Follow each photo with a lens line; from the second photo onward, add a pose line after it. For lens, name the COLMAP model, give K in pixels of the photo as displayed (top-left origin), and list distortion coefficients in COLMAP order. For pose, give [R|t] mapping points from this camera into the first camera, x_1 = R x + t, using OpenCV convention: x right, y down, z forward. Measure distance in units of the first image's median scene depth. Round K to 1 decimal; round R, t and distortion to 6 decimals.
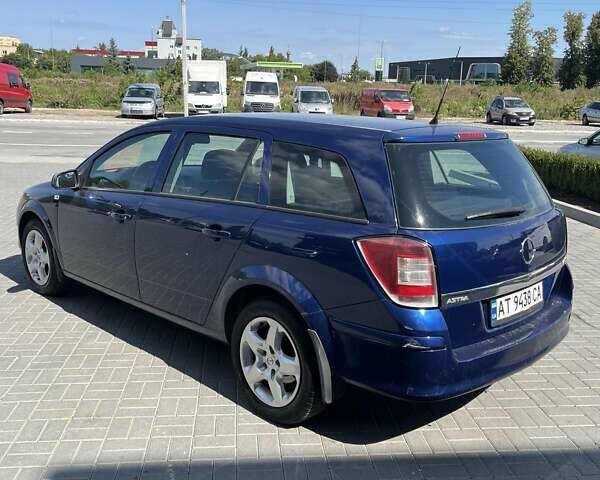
lens RADIAL K [[628.1, 0, 300.0], [0, 628.1, 240.0], [0, 0, 1]] dist [0.028948, -0.004930]
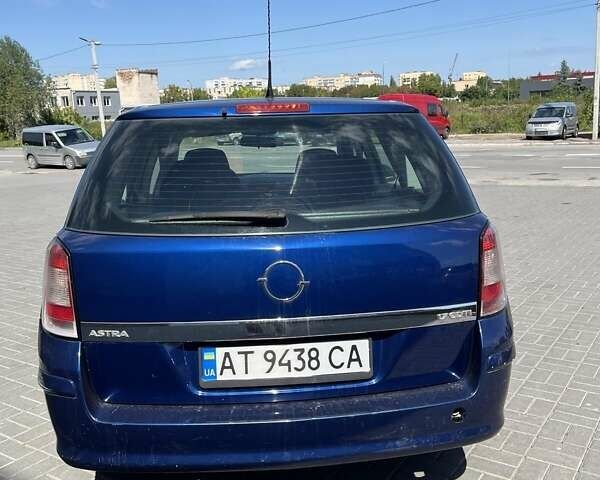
lens RADIAL K [[628.1, 0, 300.0], [0, 628.1, 240.0], [0, 0, 1]] dist [0.028948, -0.004930]
pose [[0.772639, 0.064602, -0.631550, 0.069092], [-0.090482, 0.995859, -0.008827, -0.001843], [0.628364, 0.063964, 0.775285, 0.046833]]
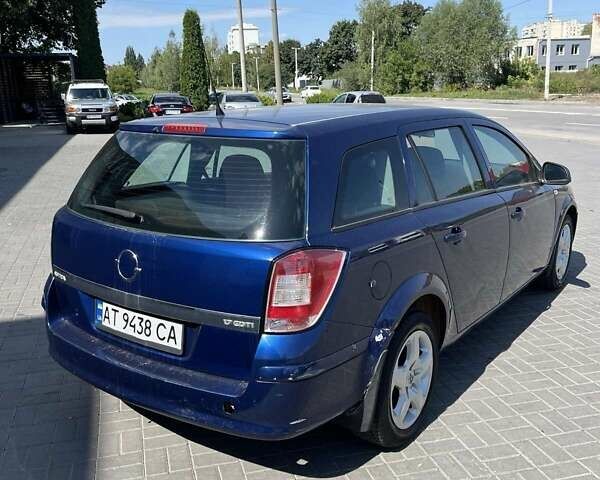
lens RADIAL K [[628.1, 0, 300.0], [0, 628.1, 240.0], [0, 0, 1]] dist [0.028948, -0.004930]
pose [[0.180907, 0.209283, -0.960975, 0.108819], [-0.202763, 0.964043, 0.171780, -0.018775], [0.962372, 0.163774, 0.216837, 0.092980]]
